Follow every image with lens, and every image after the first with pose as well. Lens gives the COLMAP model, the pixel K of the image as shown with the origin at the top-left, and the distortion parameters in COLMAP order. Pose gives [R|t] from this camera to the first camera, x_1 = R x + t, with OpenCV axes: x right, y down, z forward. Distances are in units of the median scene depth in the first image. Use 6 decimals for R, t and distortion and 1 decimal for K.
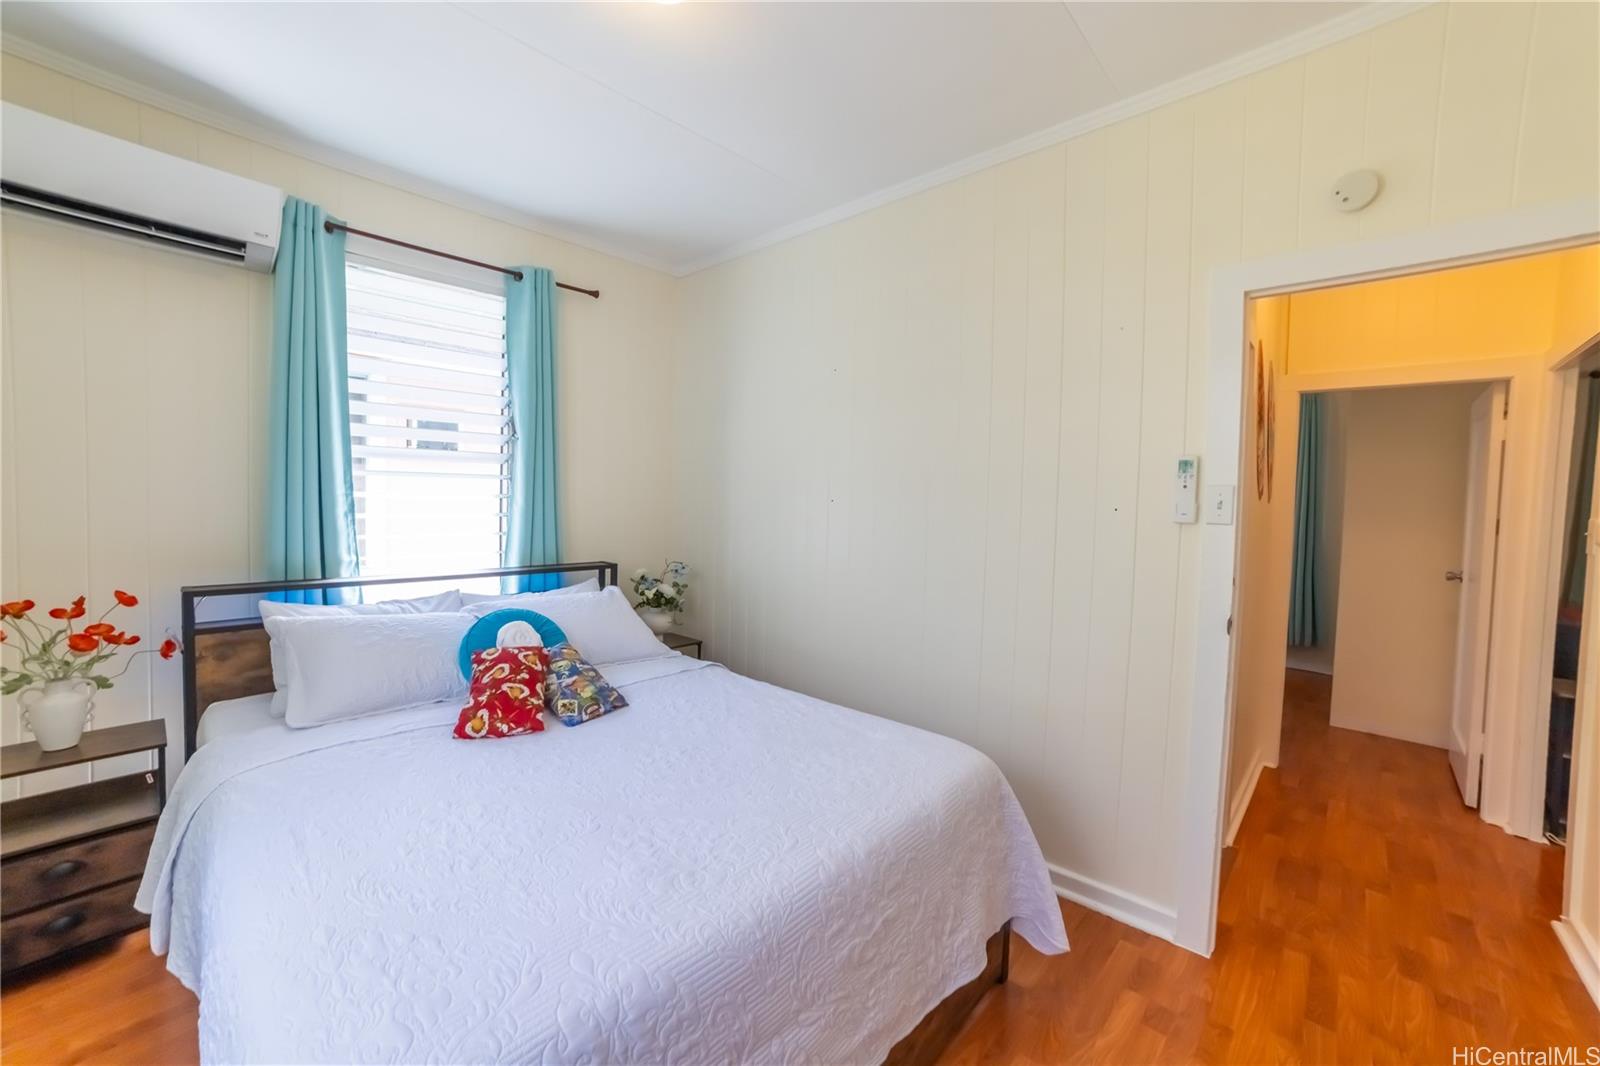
lens RADIAL K [[656.3, 0, 801.7], [0, 656.3, 527.9], [0, 0, 1]] dist [-0.057661, 0.037847]
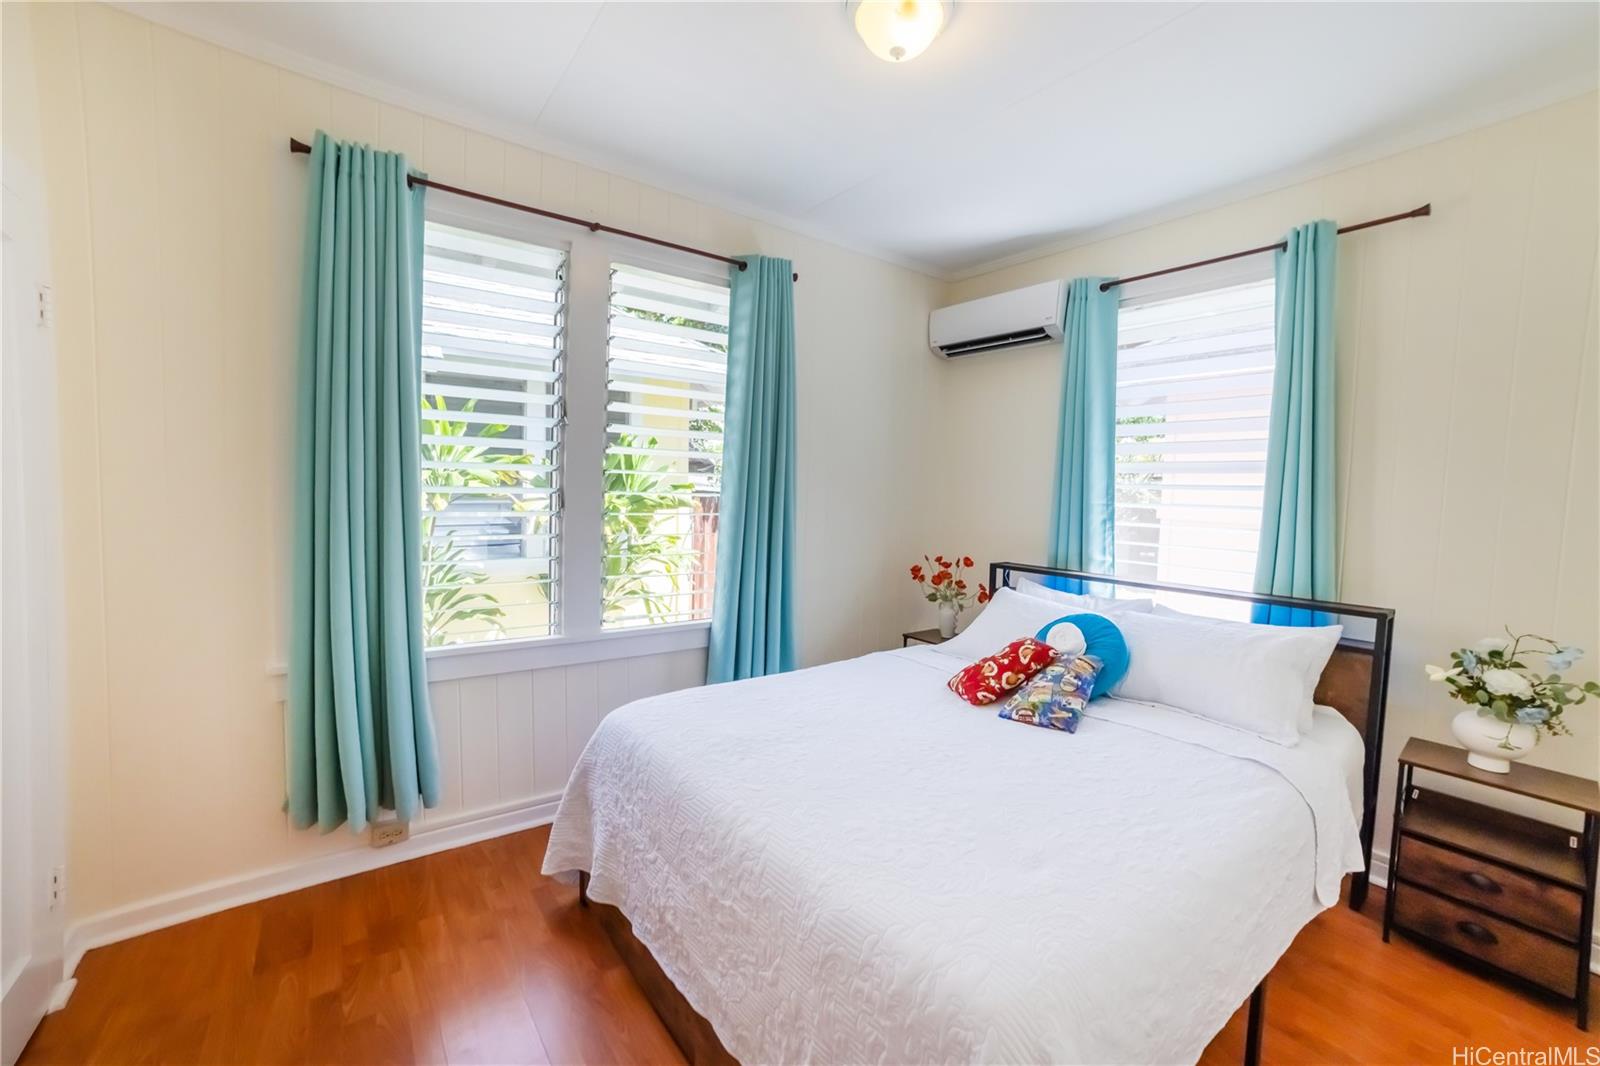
lens RADIAL K [[656.3, 0, 801.7], [0, 656.3, 527.9], [0, 0, 1]] dist [-0.057661, 0.037847]
pose [[-0.154073, 0.031495, -0.987557, 0.558445], [-0.078225, 0.995966, 0.043967, -0.017834], [0.984958, 0.084026, -0.150988, 0.618953]]
